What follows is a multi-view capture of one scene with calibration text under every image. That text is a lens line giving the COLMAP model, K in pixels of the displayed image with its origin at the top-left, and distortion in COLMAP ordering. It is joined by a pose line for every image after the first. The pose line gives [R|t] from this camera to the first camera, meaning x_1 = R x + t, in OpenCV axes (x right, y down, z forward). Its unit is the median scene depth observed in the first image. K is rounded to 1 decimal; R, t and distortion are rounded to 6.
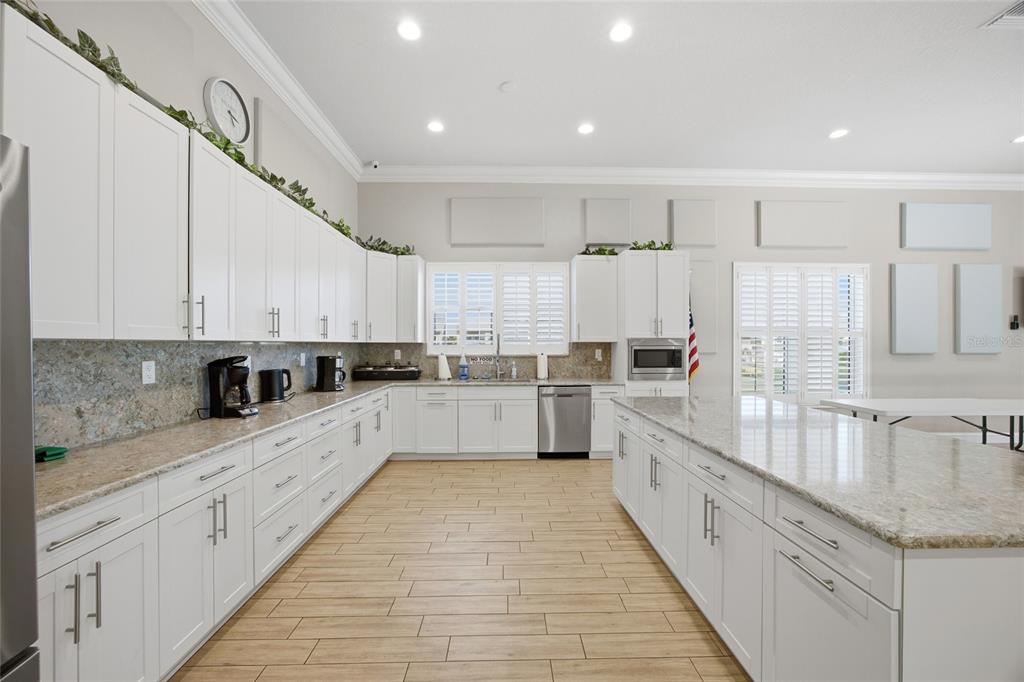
lens RADIAL K [[406.1, 0, 511.8], [0, 406.1, 341.4], [0, 0, 1]] dist [-0.003833, -0.000068]
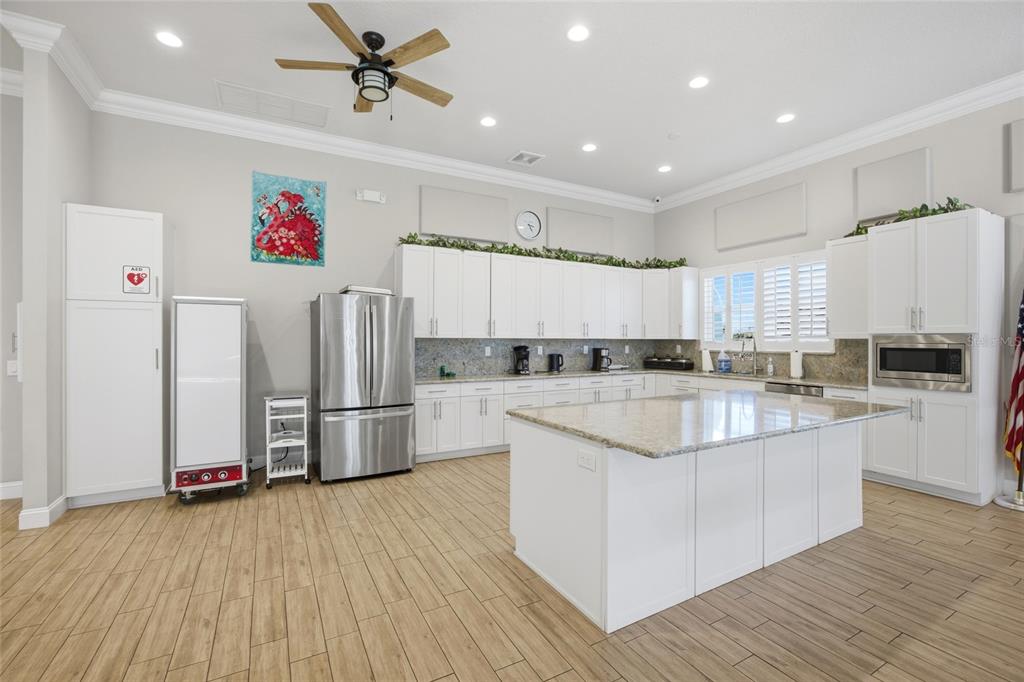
lens RADIAL K [[463.2, 0, 513.6], [0, 463.2, 340.4], [0, 0, 1]] dist [-0.018754, 0.000120]
pose [[0.454325, 0.003213, -0.890830, 0.753846], [0.002751, 0.999984, 0.005010, -0.001597], [0.890832, -0.004727, 0.454309, -0.066331]]
